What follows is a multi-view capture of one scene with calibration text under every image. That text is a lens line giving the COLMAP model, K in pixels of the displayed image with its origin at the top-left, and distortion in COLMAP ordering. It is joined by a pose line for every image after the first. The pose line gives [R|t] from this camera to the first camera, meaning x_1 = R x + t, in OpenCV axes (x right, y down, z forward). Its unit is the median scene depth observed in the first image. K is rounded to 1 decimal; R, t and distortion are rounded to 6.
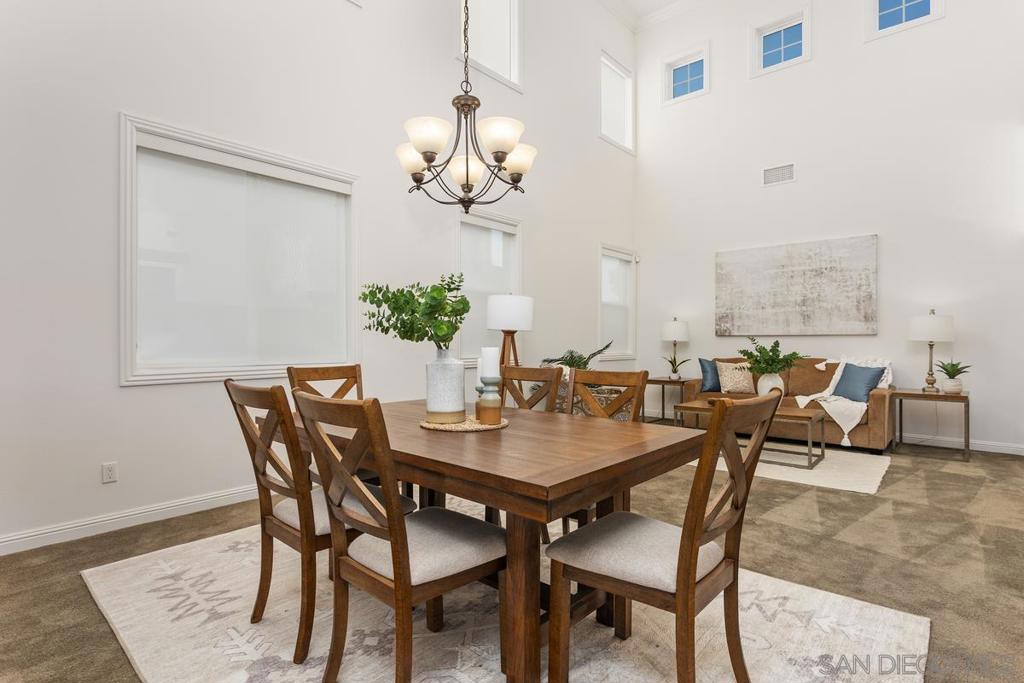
lens RADIAL K [[512.6, 0, 512.0], [0, 512.6, 341.5], [0, 0, 1]] dist [0.002660, 0.000438]
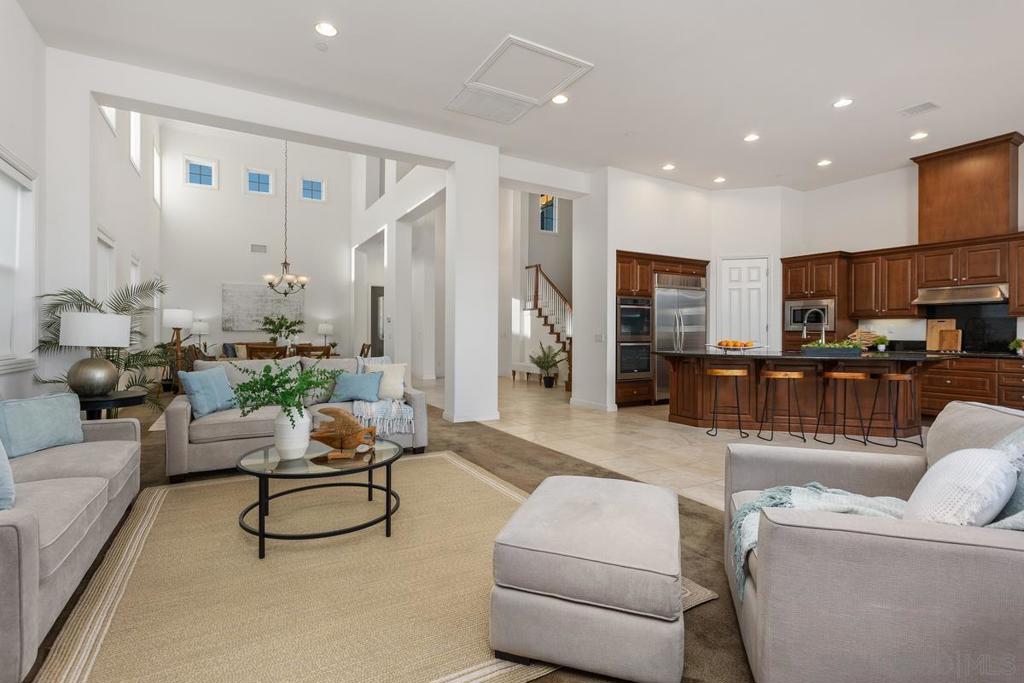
lens RADIAL K [[487.1, 0, 512.0], [0, 487.1, 341.5], [0, 0, 1]] dist [0.000642, 0.000077]
pose [[0.314408, -0.016812, 0.949139, -0.941082], [-0.002733, 0.999823, 0.018615, -0.008296], [-0.949284, -0.008447, 0.314306, -0.504510]]
